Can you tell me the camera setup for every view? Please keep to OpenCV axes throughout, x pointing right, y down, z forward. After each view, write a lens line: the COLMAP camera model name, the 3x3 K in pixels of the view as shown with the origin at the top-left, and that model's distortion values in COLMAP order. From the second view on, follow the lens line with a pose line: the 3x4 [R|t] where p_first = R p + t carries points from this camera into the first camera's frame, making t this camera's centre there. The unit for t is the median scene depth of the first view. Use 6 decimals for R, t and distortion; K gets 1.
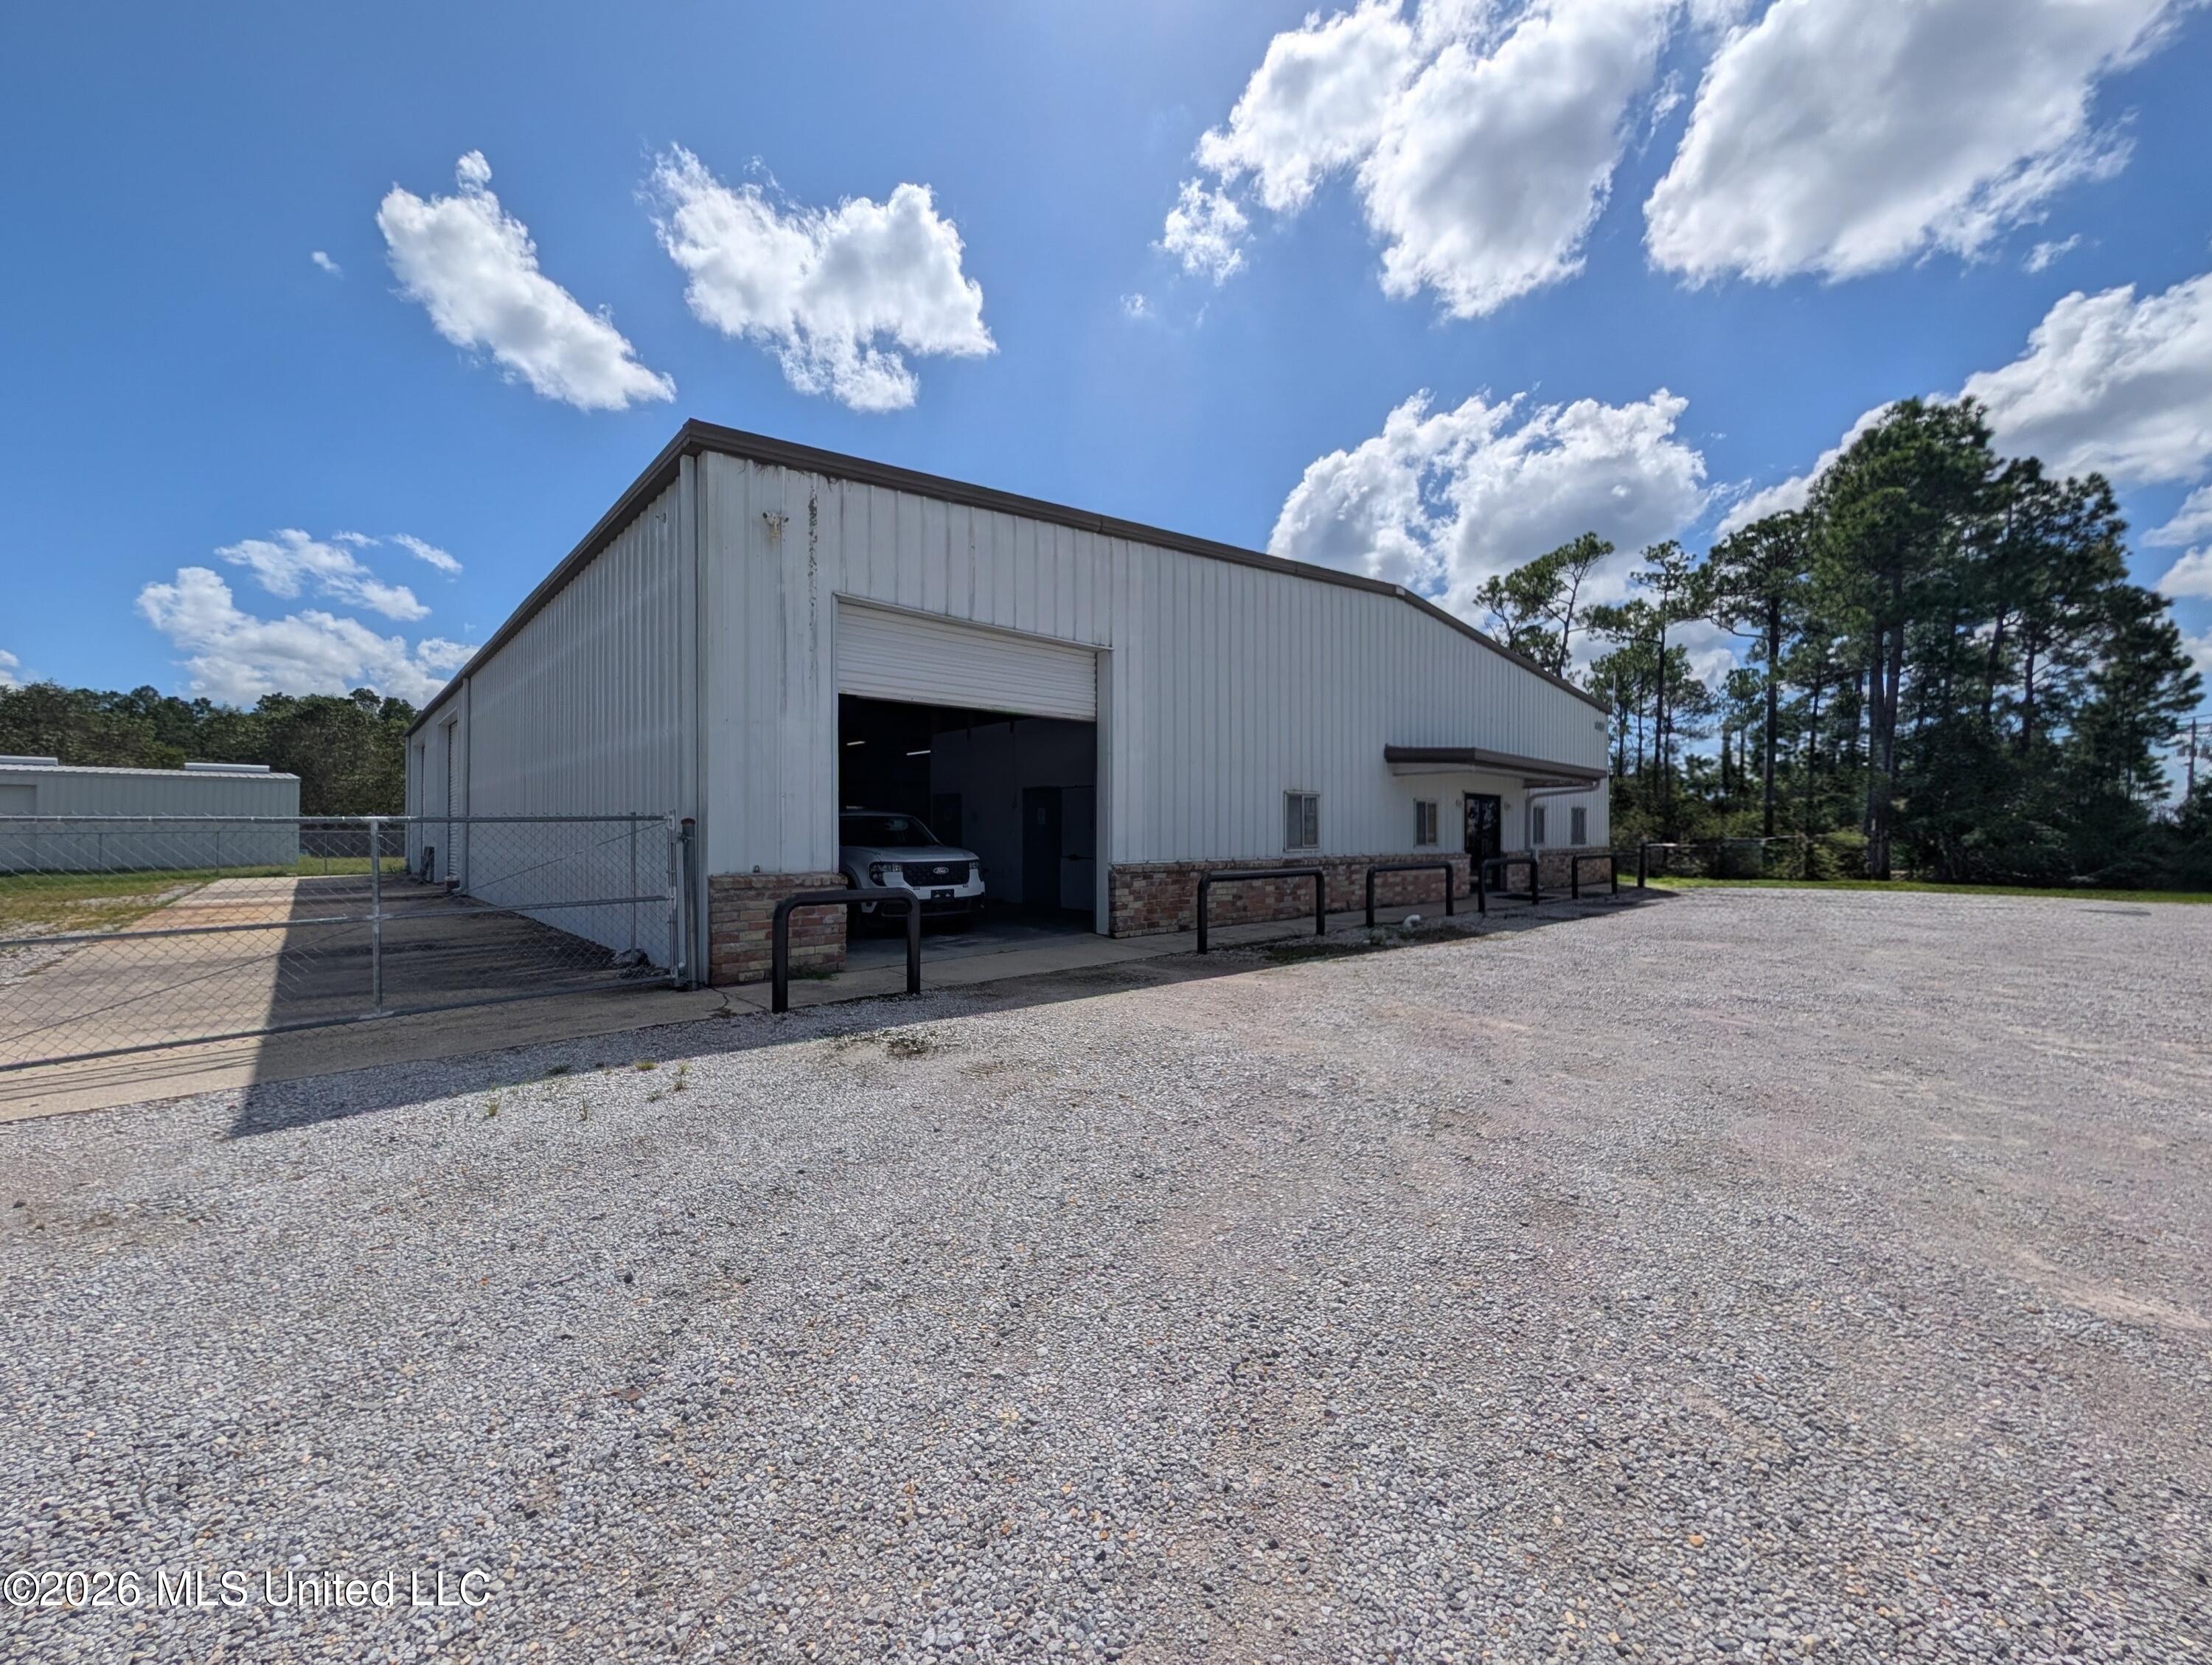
lens RADIAL K [[859.5, 0, 1107.1], [0, 859.5, 831.5], [0, 0, 1]] dist [0.002354, 0.001637]
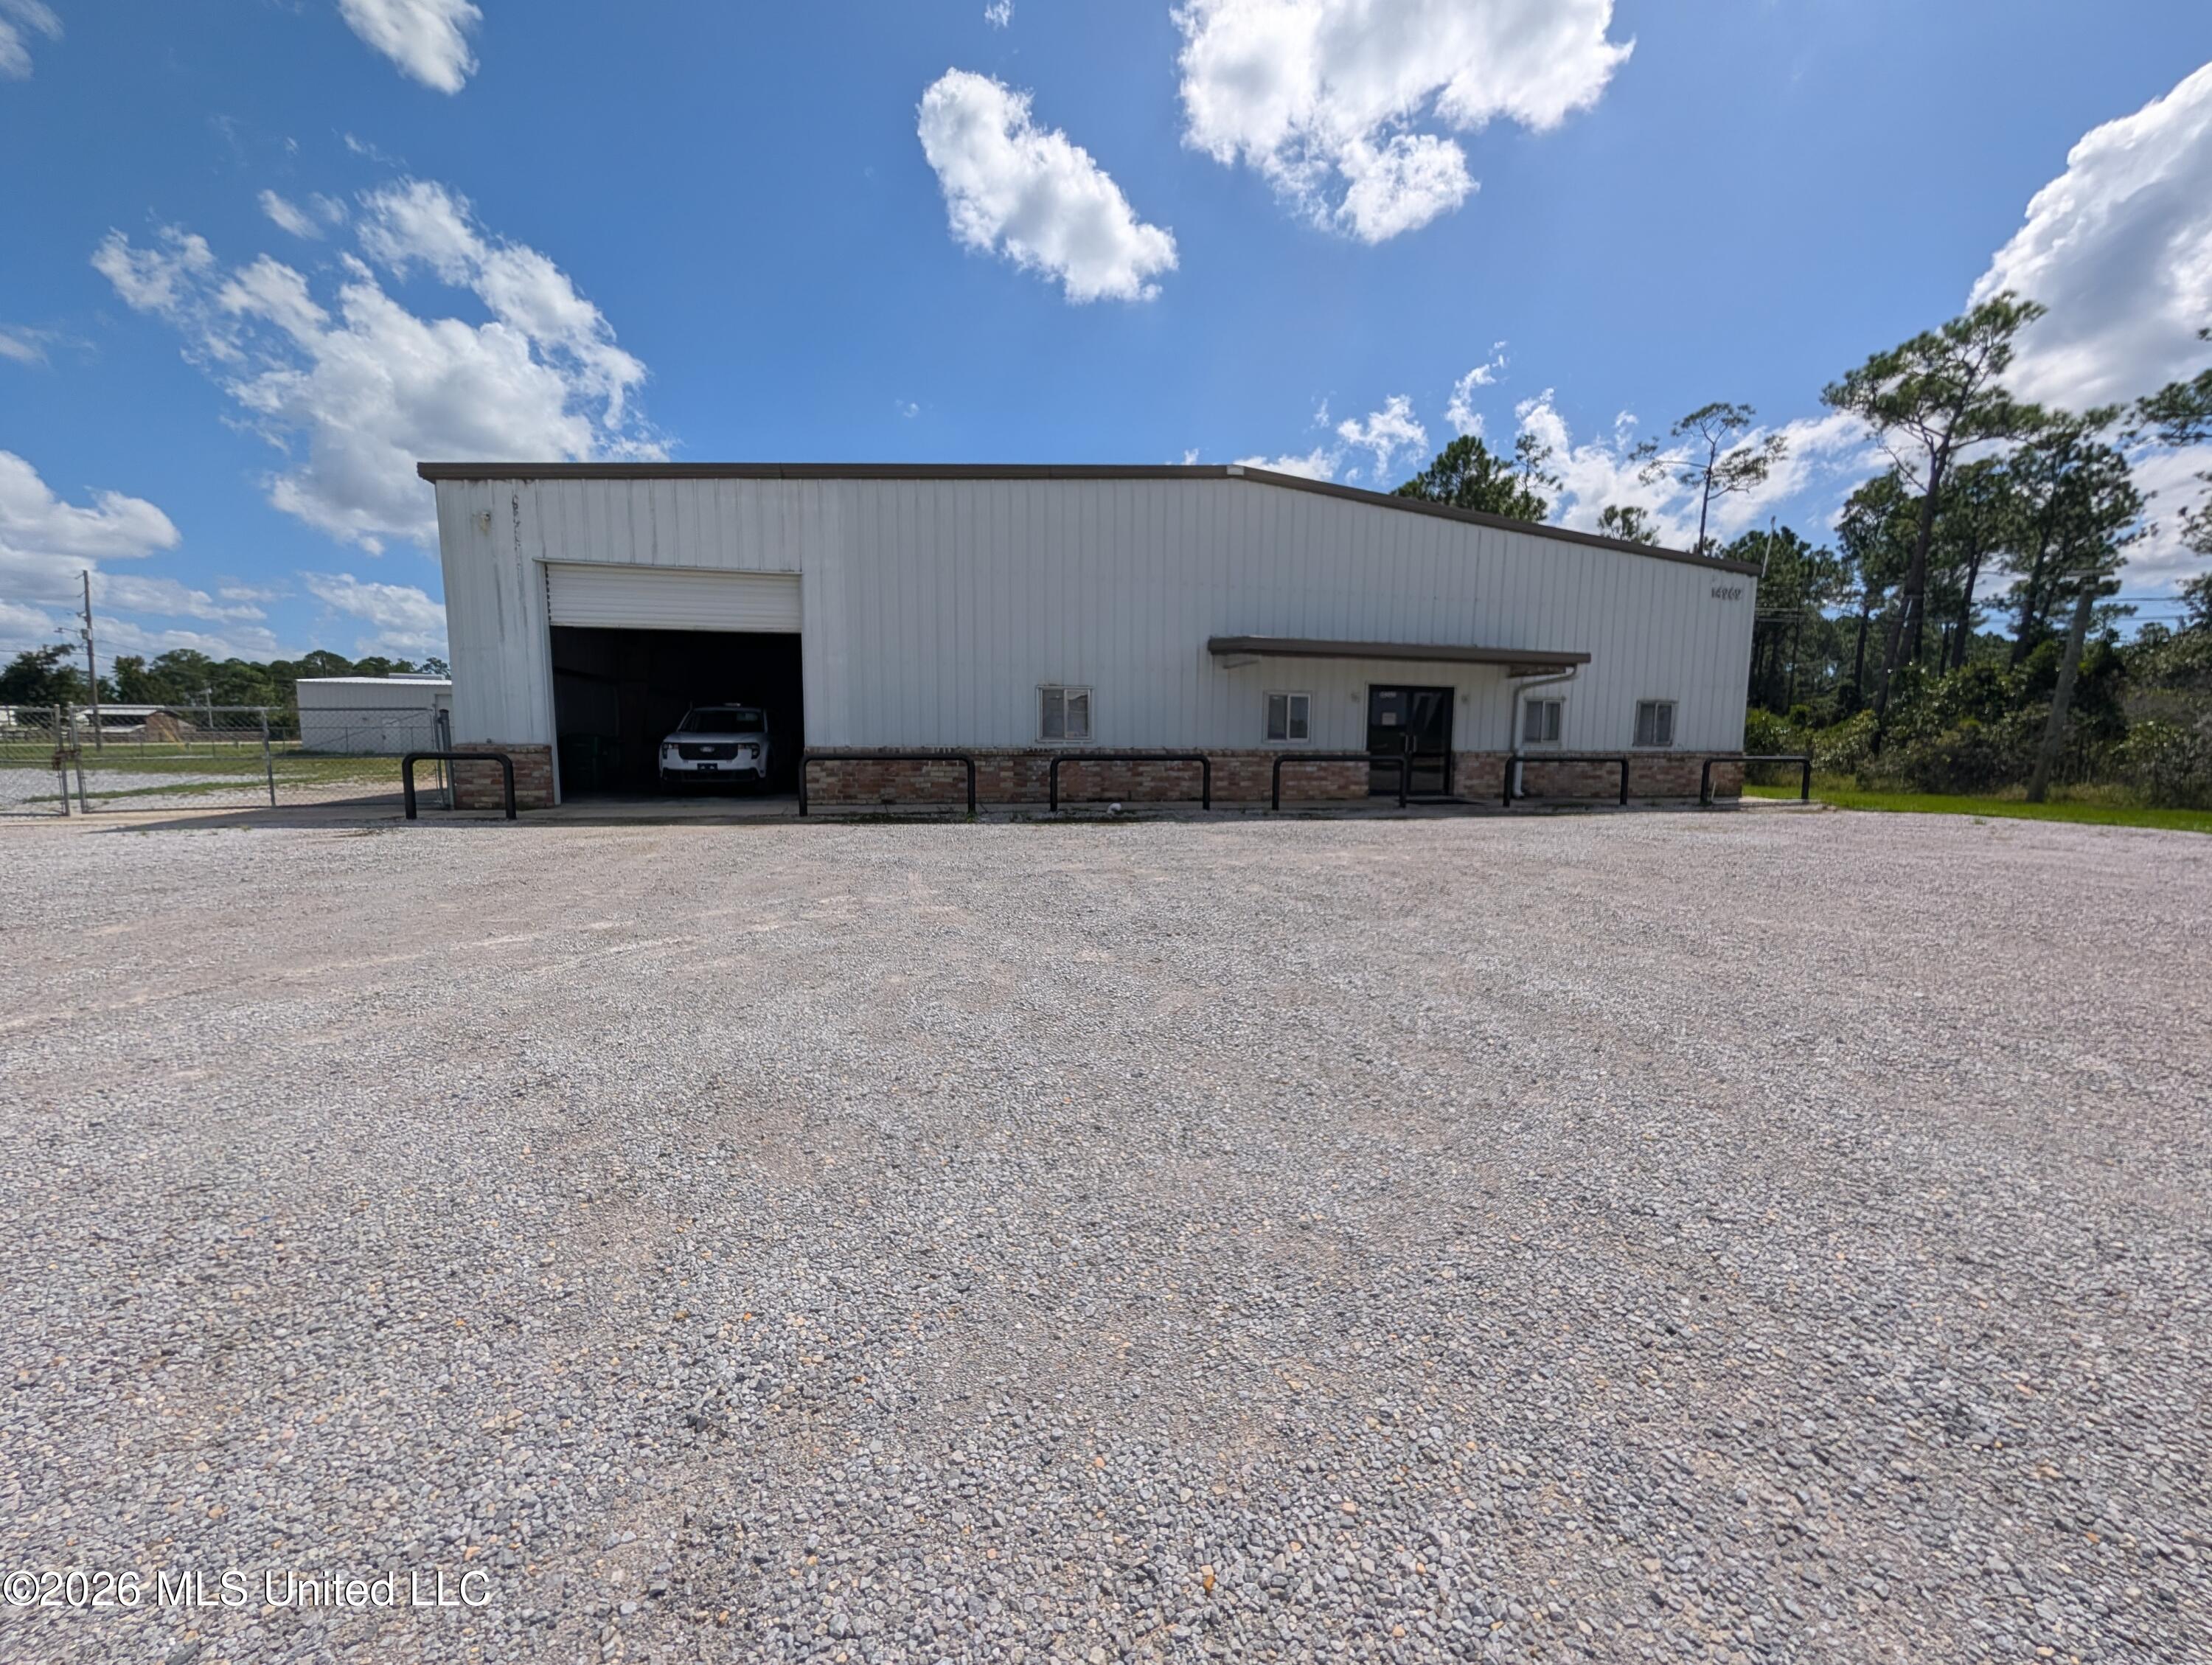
lens RADIAL K [[859.5, 0, 1103.3], [0, 859.5, 833.2], [0, 0, 1]] dist [0.002354, 0.001637]
pose [[0.876579, 0.064935, -0.476856, 0.216978], [-0.008626, 0.992816, 0.119339, 0.001863], [0.481180, -0.100497, 0.870842, 0.019120]]
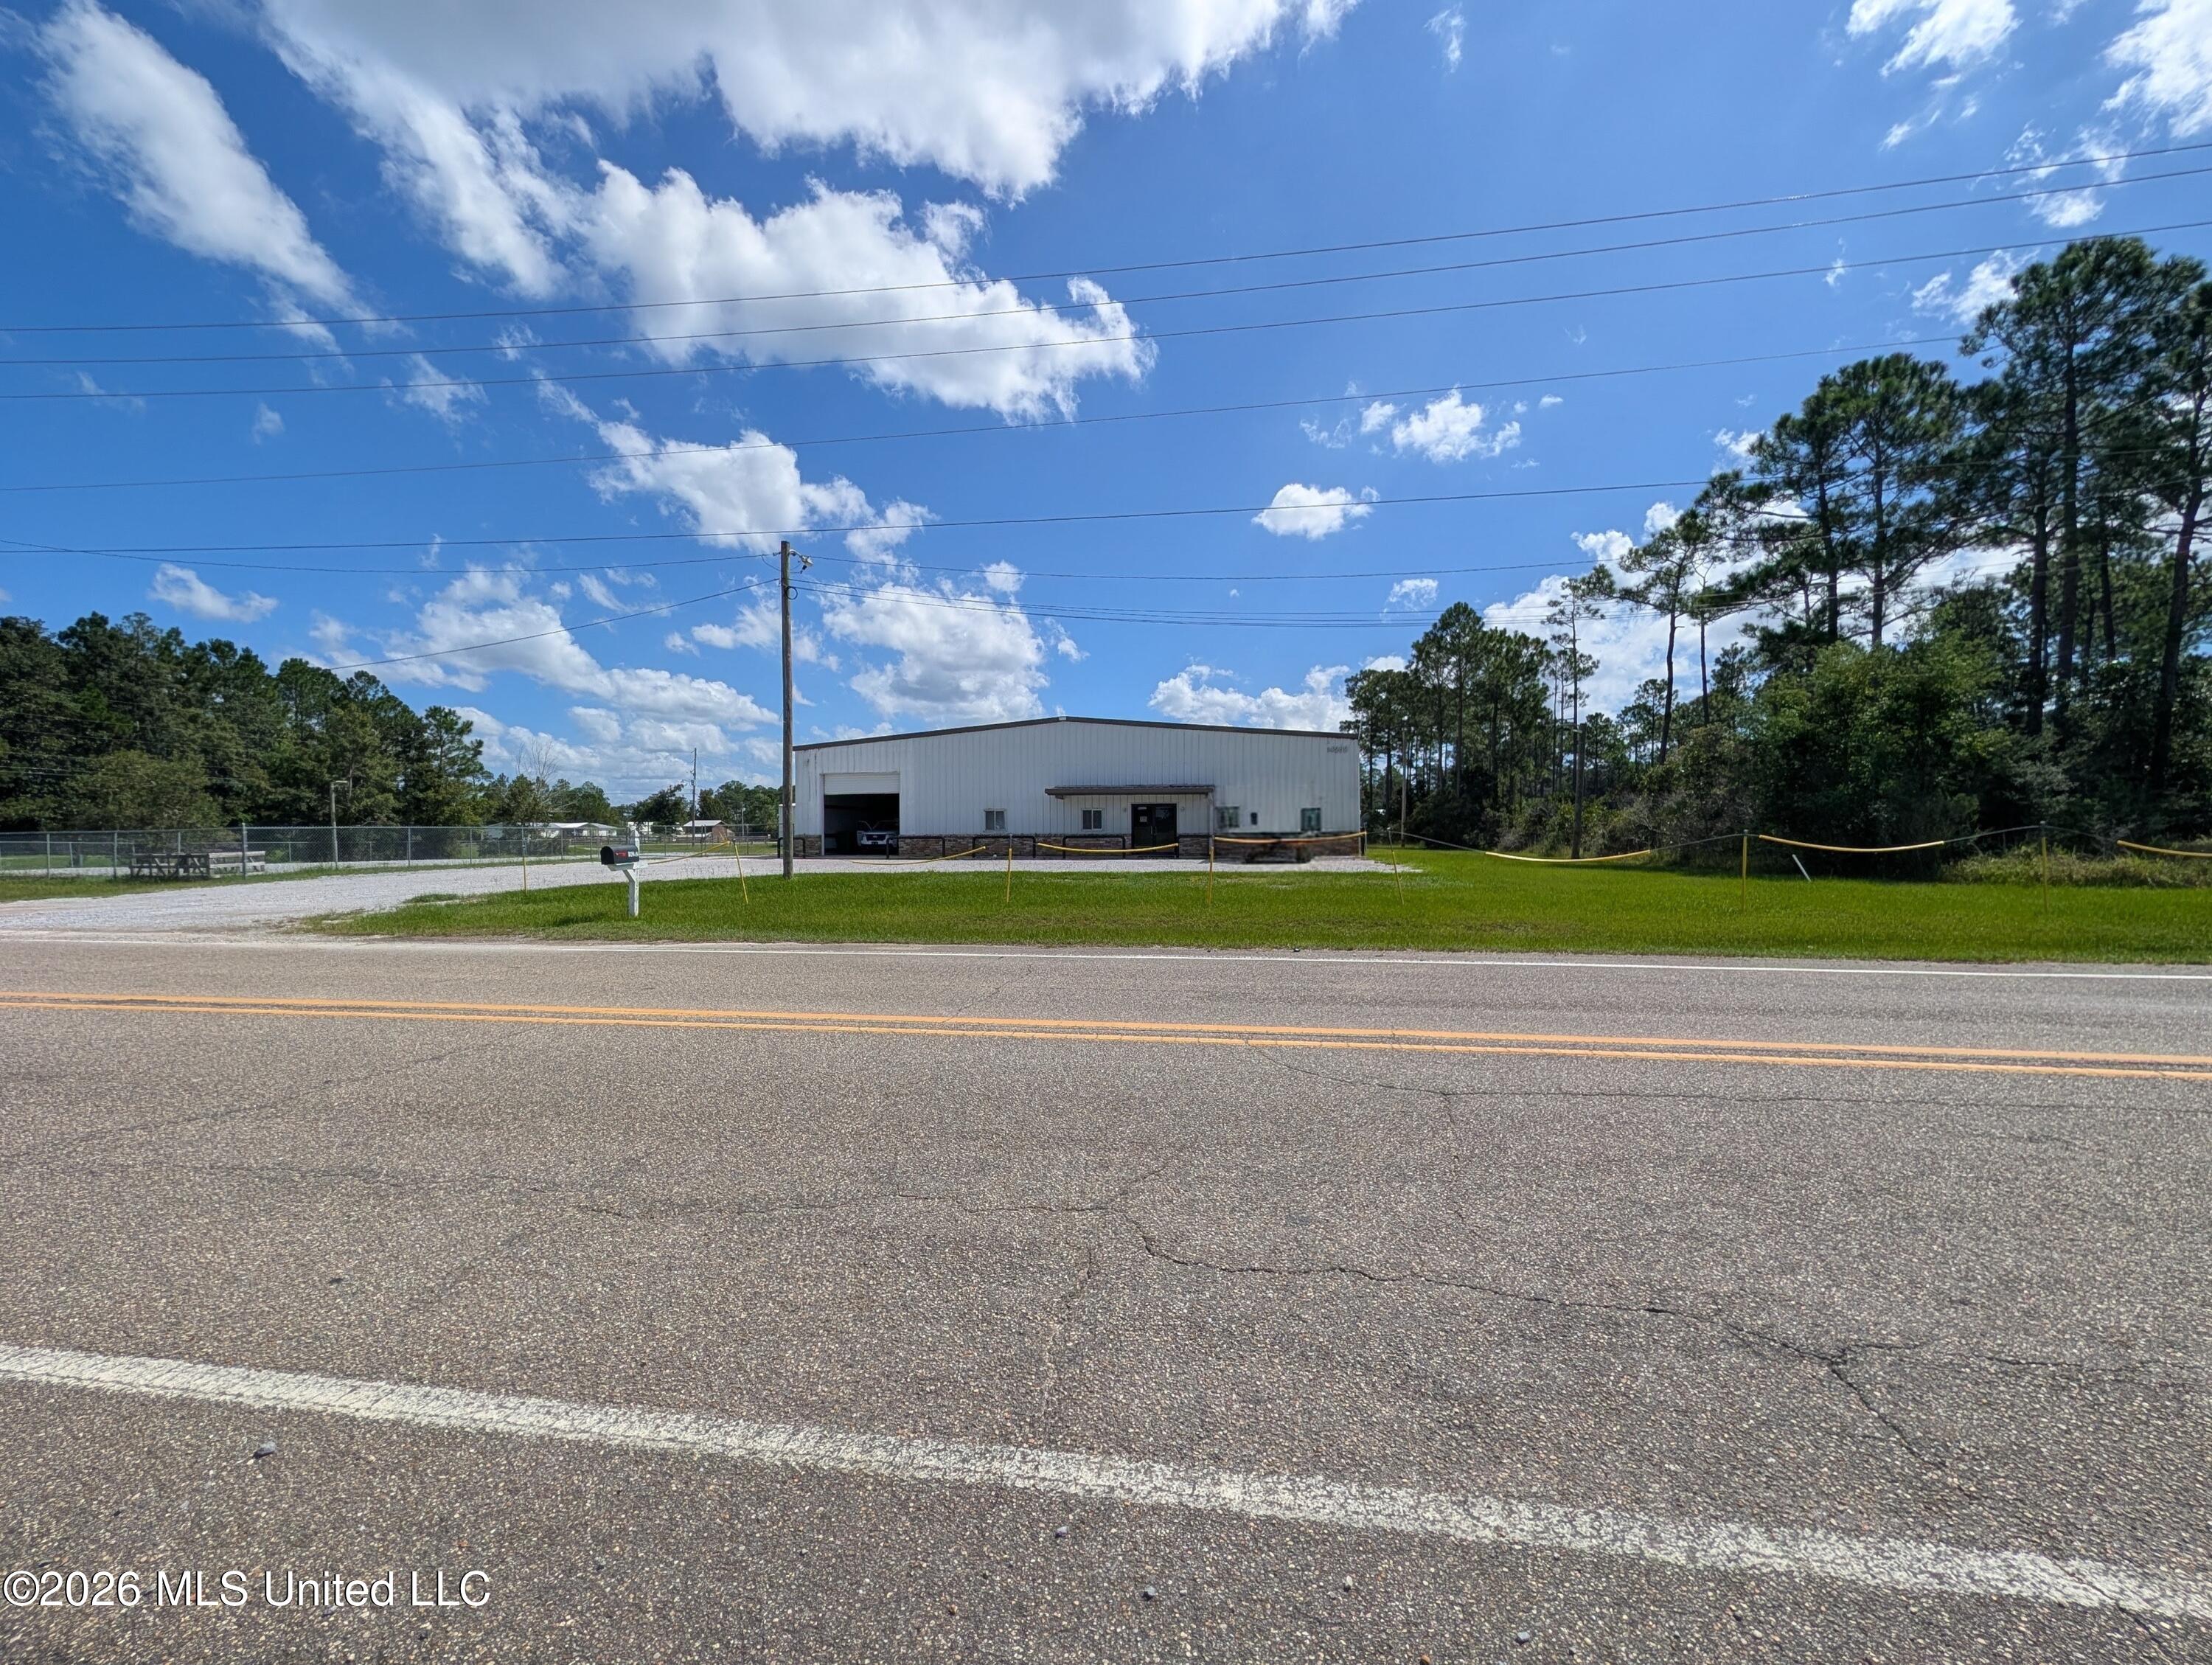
lens RADIAL K [[859.5, 0, 1095.7], [0, 859.5, 841.9], [0, 0, 1]] dist [0.002354, 0.001637]
pose [[0.611977, 0.007961, -0.790836, 0.691731], [0.009609, 0.999801, 0.017501, 0.002898], [0.790818, -0.018309, 0.611778, -0.105416]]
